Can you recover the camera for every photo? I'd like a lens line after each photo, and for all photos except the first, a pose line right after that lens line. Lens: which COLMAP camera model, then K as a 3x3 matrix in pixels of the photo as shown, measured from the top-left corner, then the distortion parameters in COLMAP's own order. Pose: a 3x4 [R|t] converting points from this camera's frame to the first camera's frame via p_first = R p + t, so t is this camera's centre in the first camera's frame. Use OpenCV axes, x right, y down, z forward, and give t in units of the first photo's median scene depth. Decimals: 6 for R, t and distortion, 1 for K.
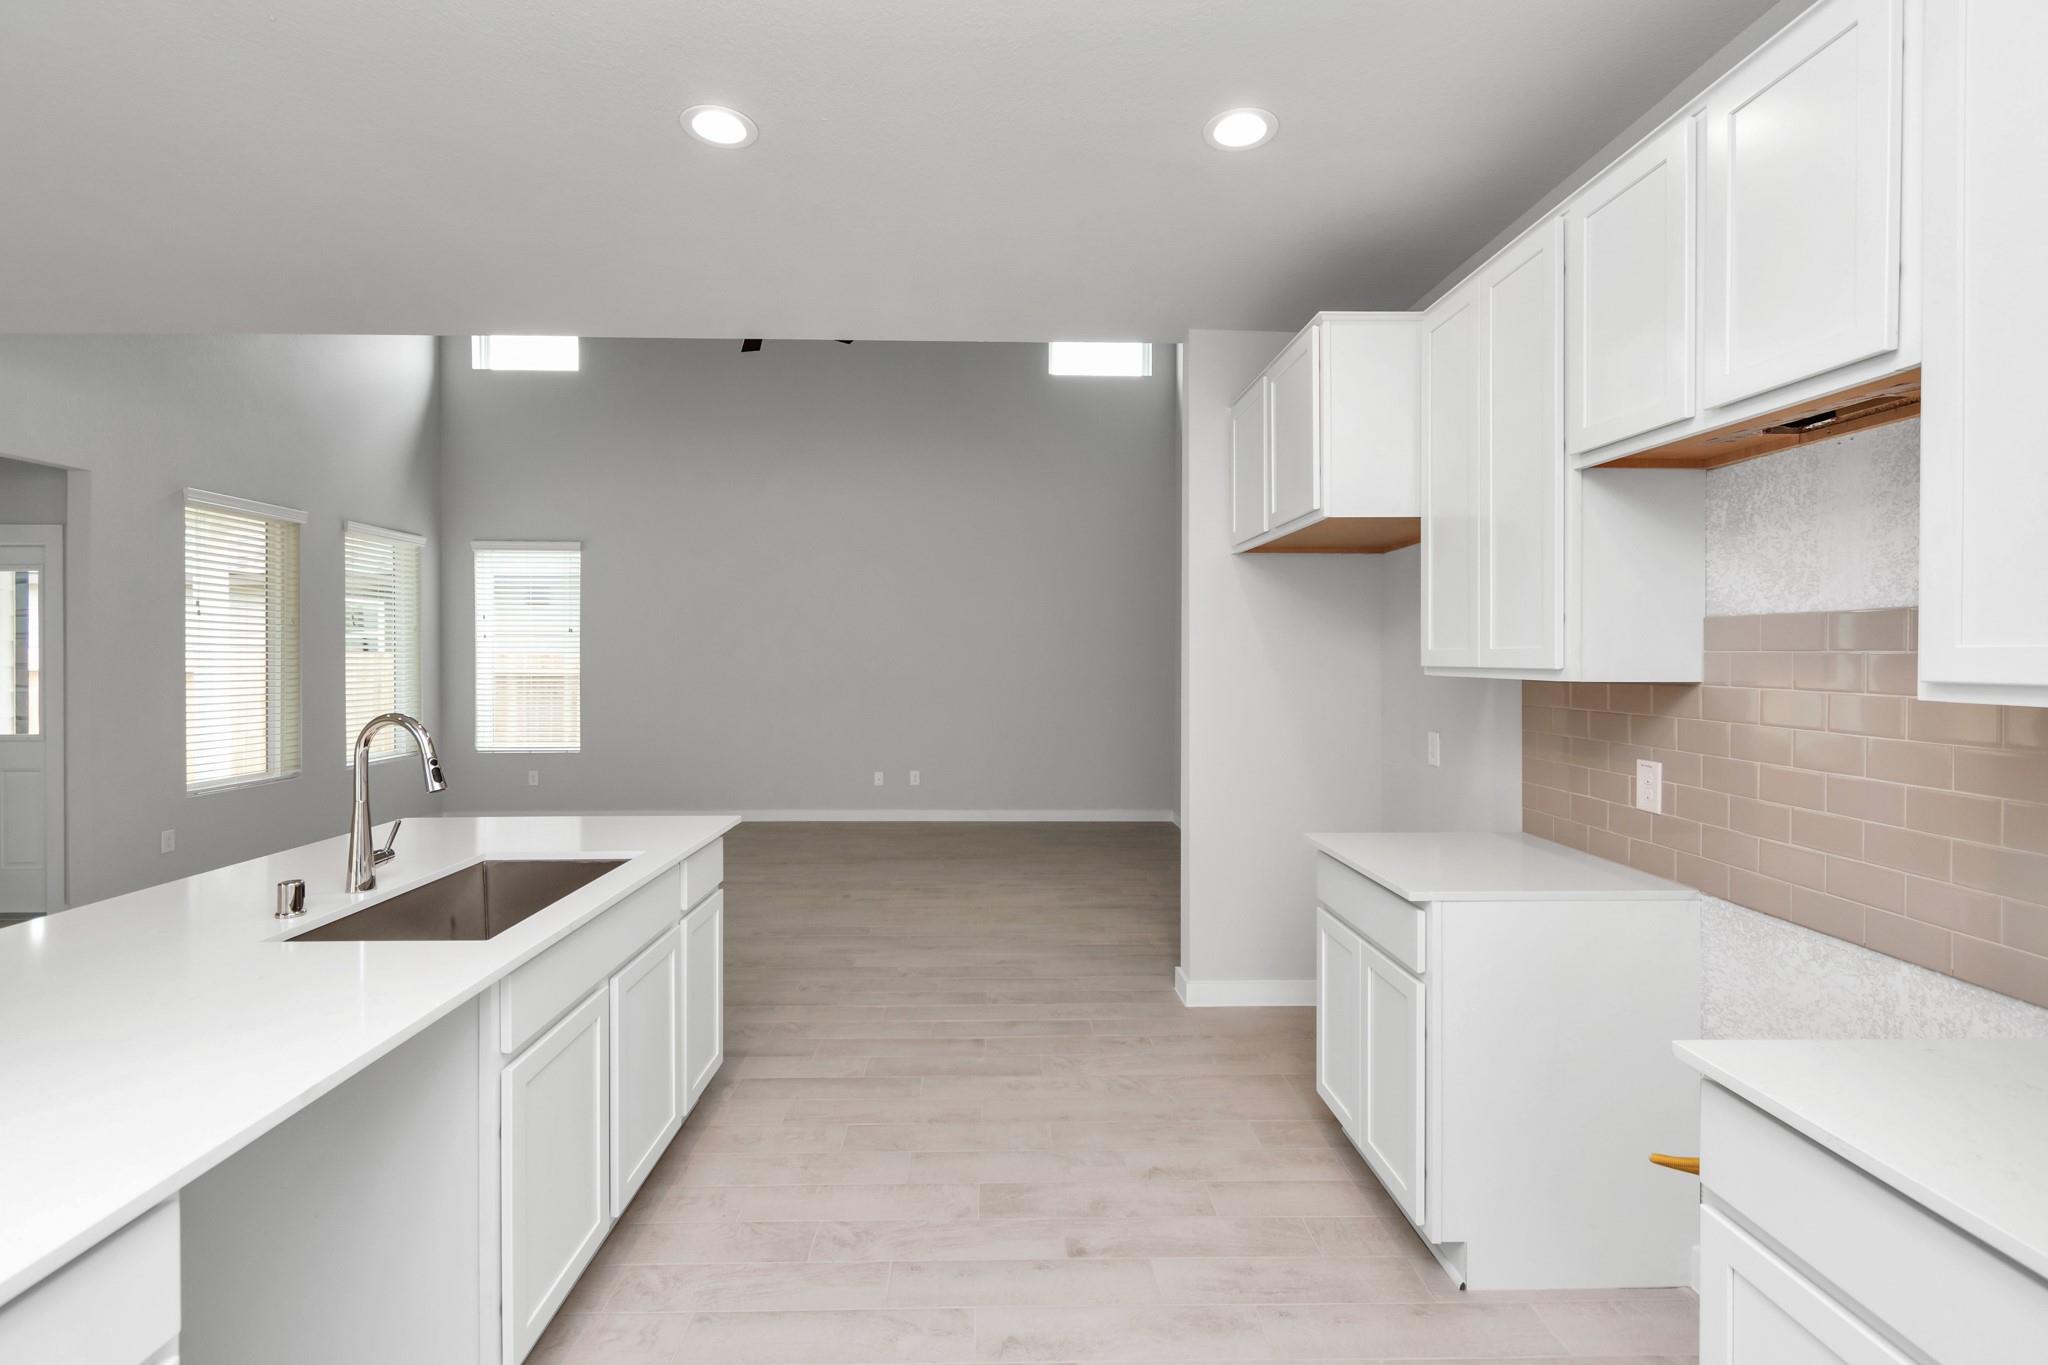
lens RADIAL K [[908.4, 0, 1010.0], [0, 908.4, 664.1], [0, 0, 1]] dist [0.008174, -0.002490]
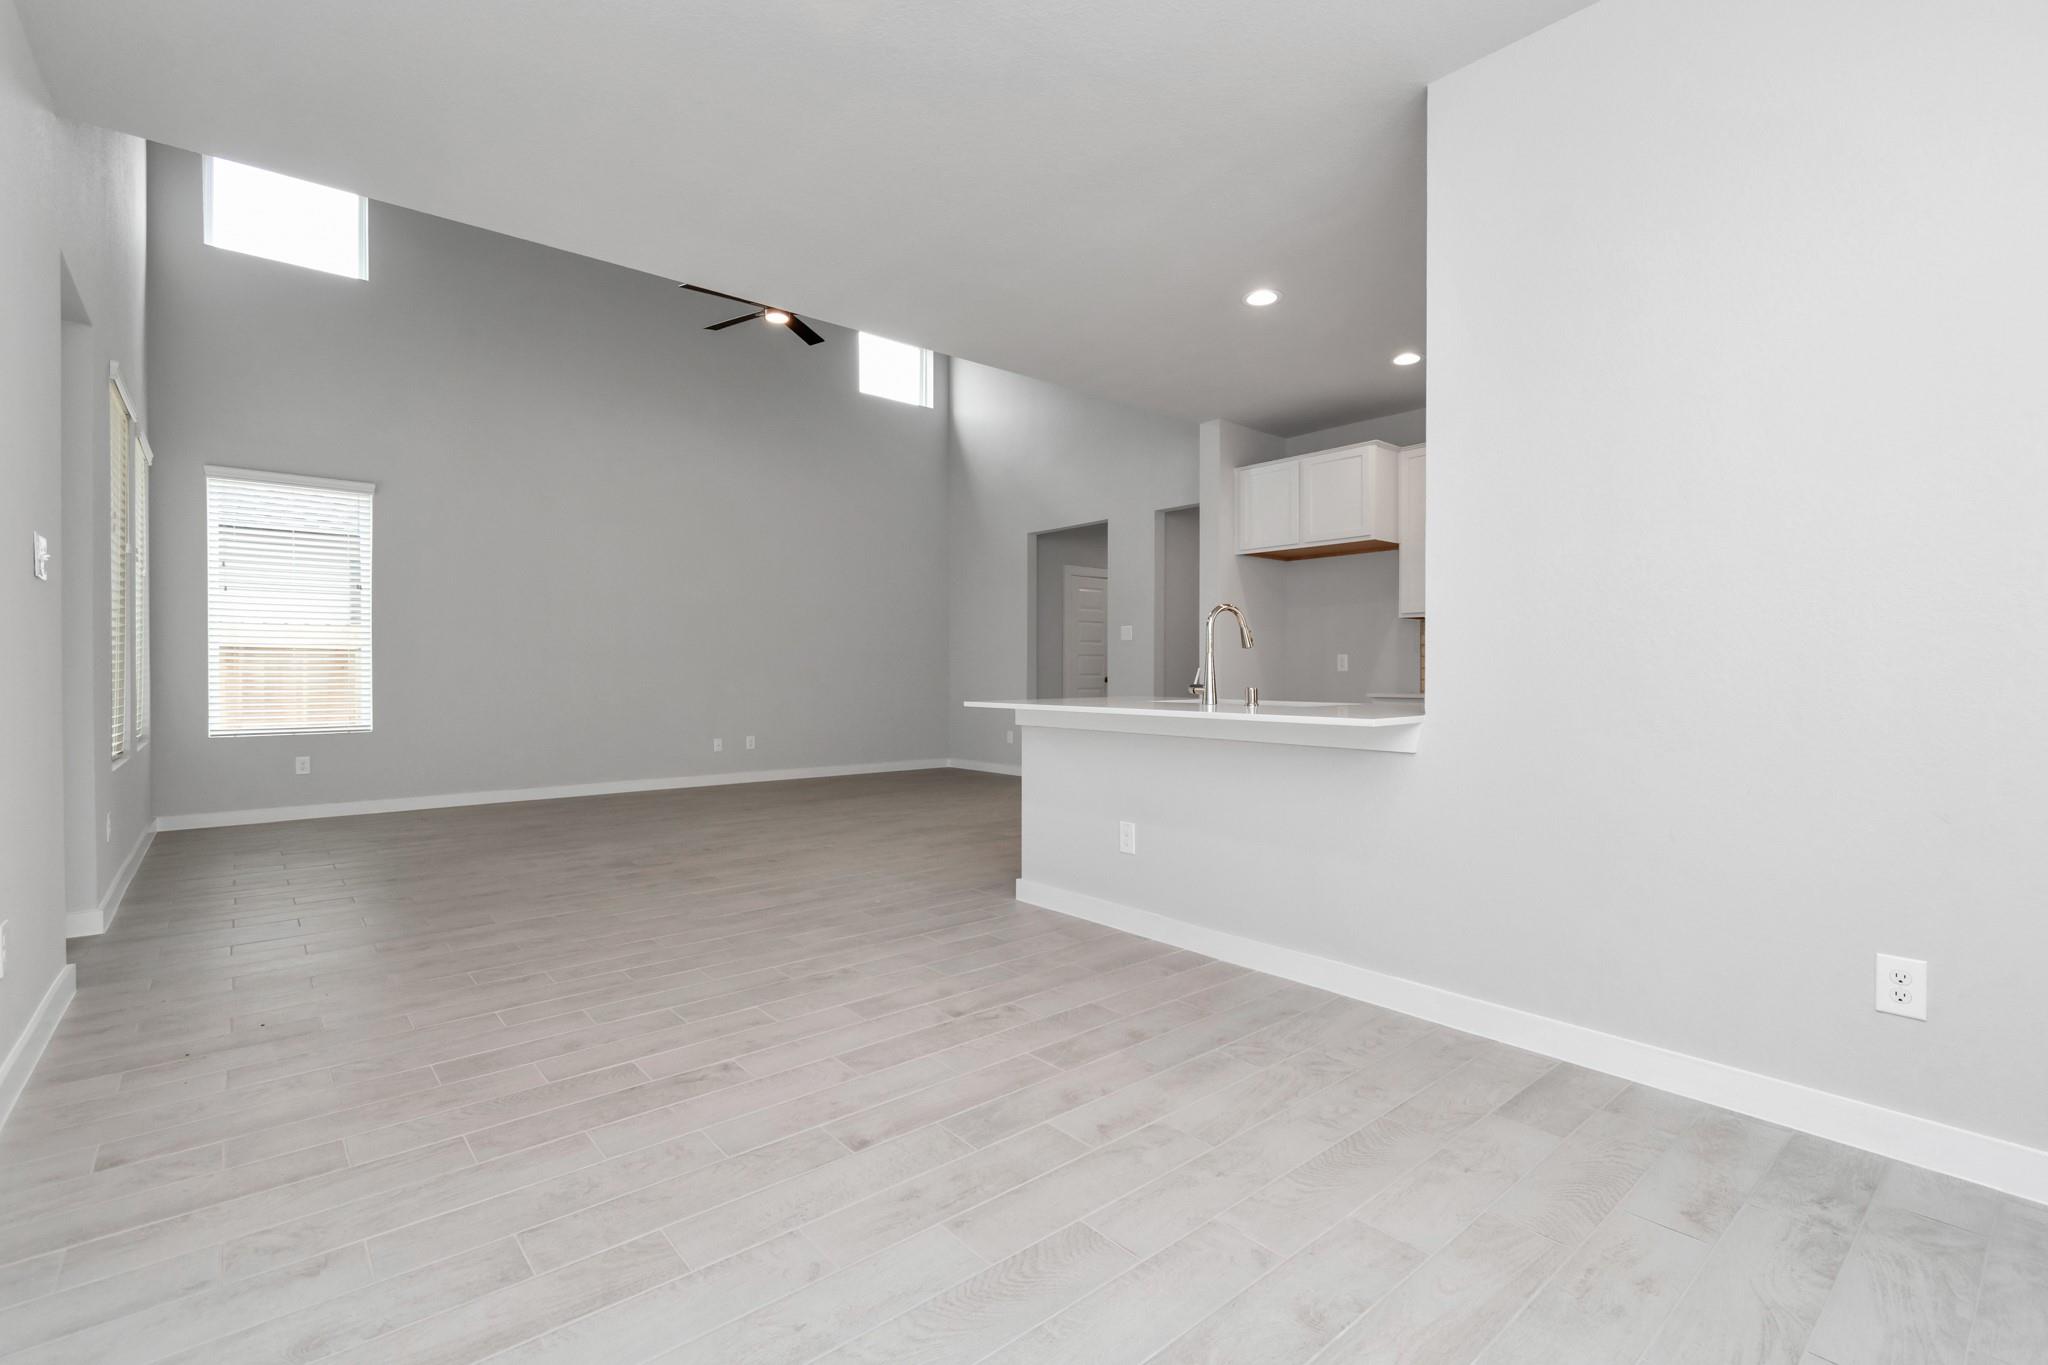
lens RADIAL K [[908.4, 0, 1021.8], [0, 908.4, 671.7], [0, 0, 1]] dist [0.008174, -0.002490]
pose [[0.776531, -0.002620, 0.630074, -1.007143], [0.008562, 0.999943, -0.006394, 0.096918], [-0.630021, 0.010360, 0.776509, -0.076945]]
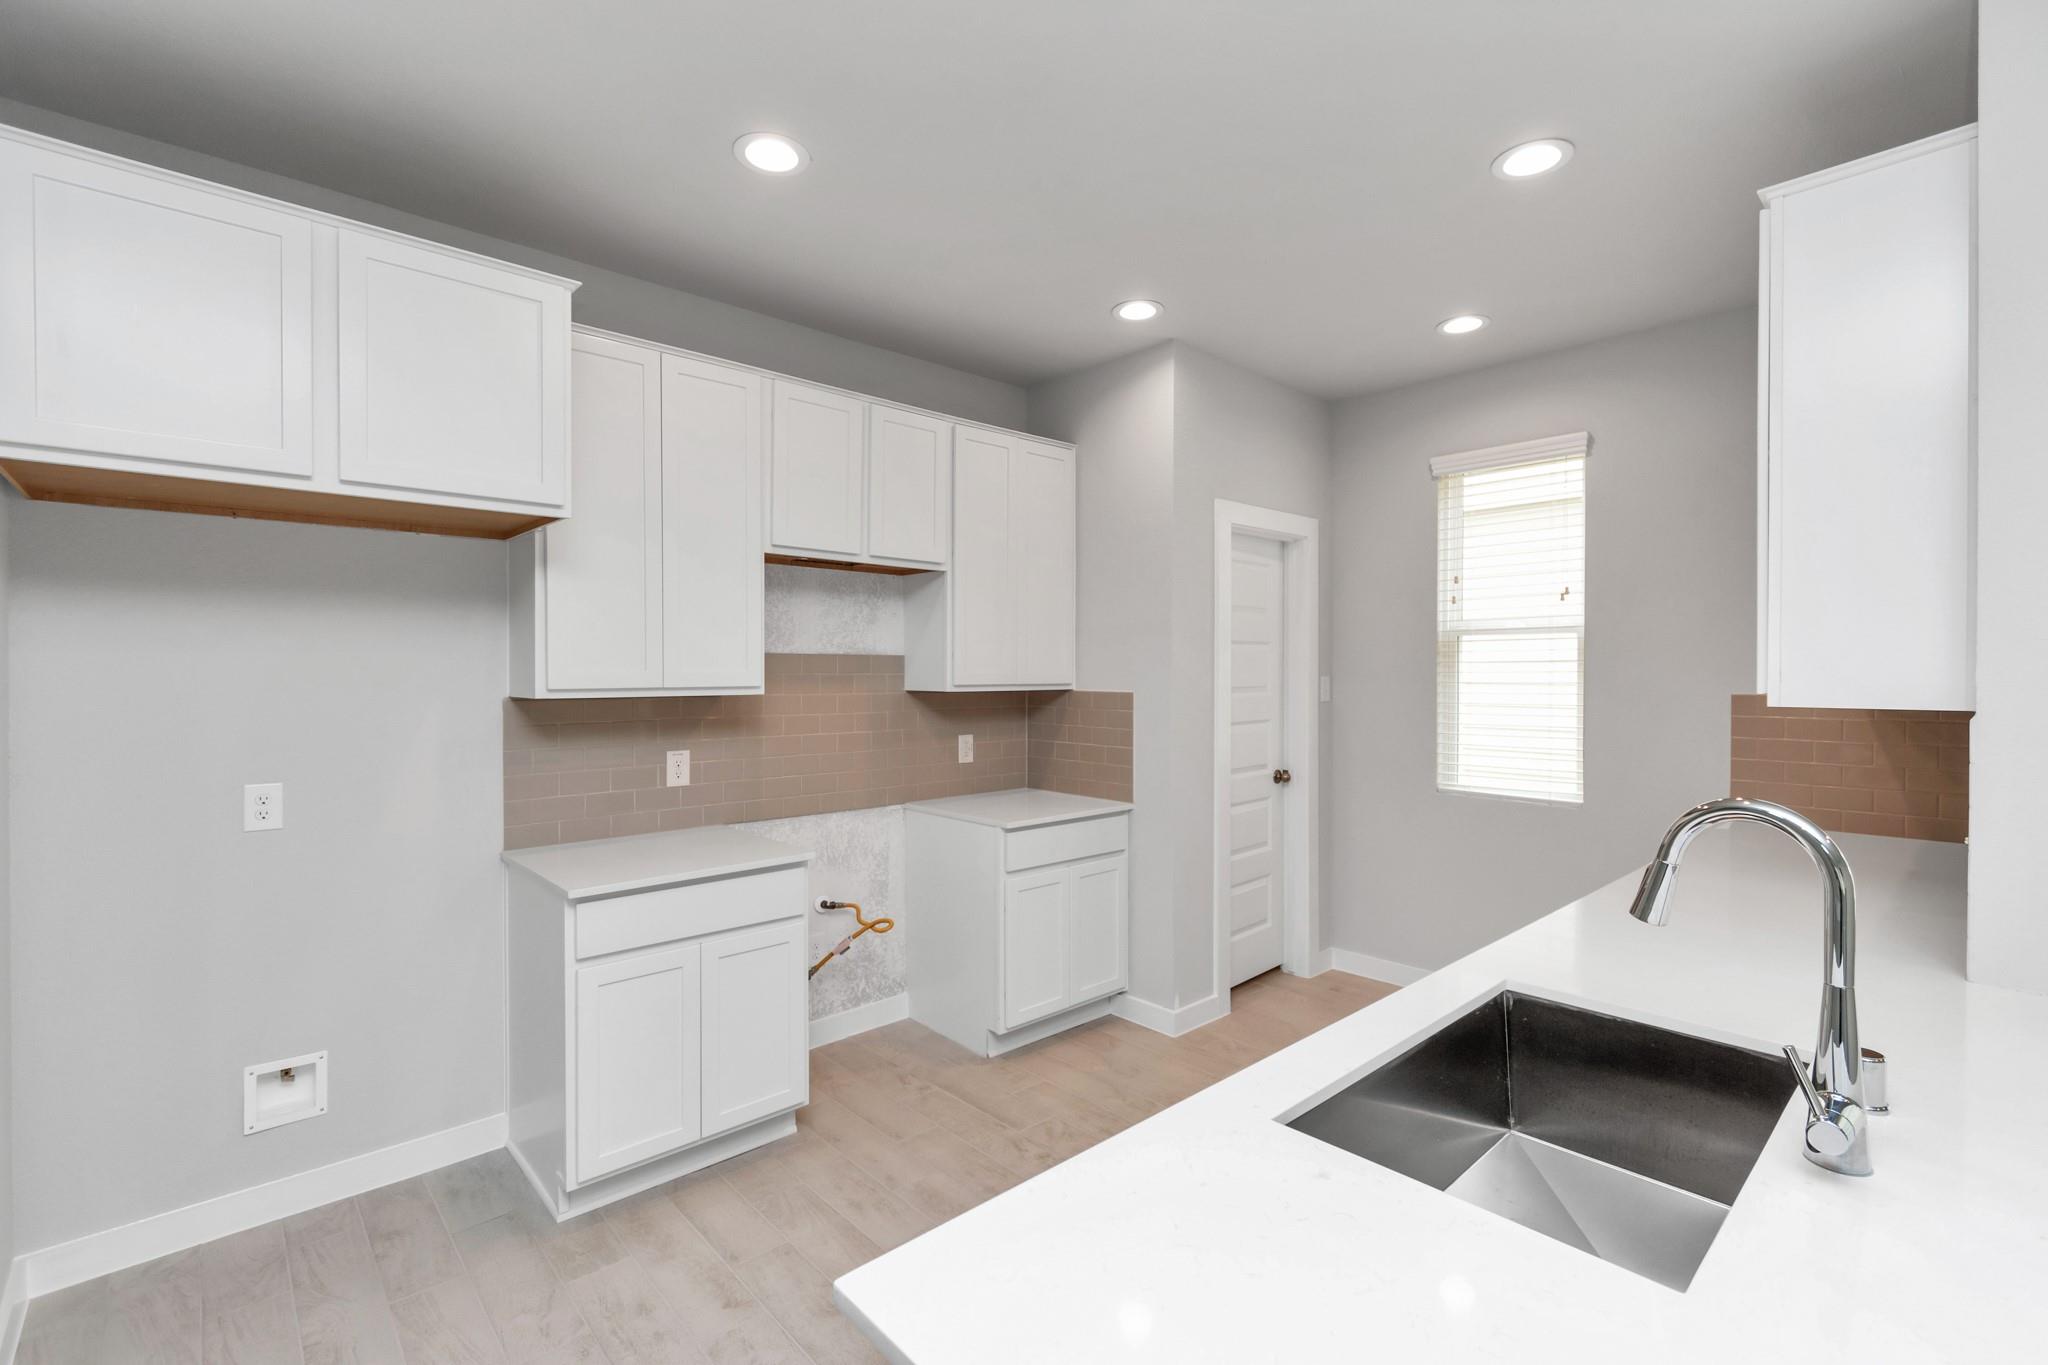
lens RADIAL K [[908.4, 0, 1029.2], [0, 908.4, 674.5], [0, 0, 1]] dist [0.008174, -0.002490]
pose [[-0.662626, -0.004763, 0.748935, -0.381092], [0.005239, 0.999926, 0.010995, -0.013298], [-0.748932, 0.011209, -0.662552, 0.802232]]
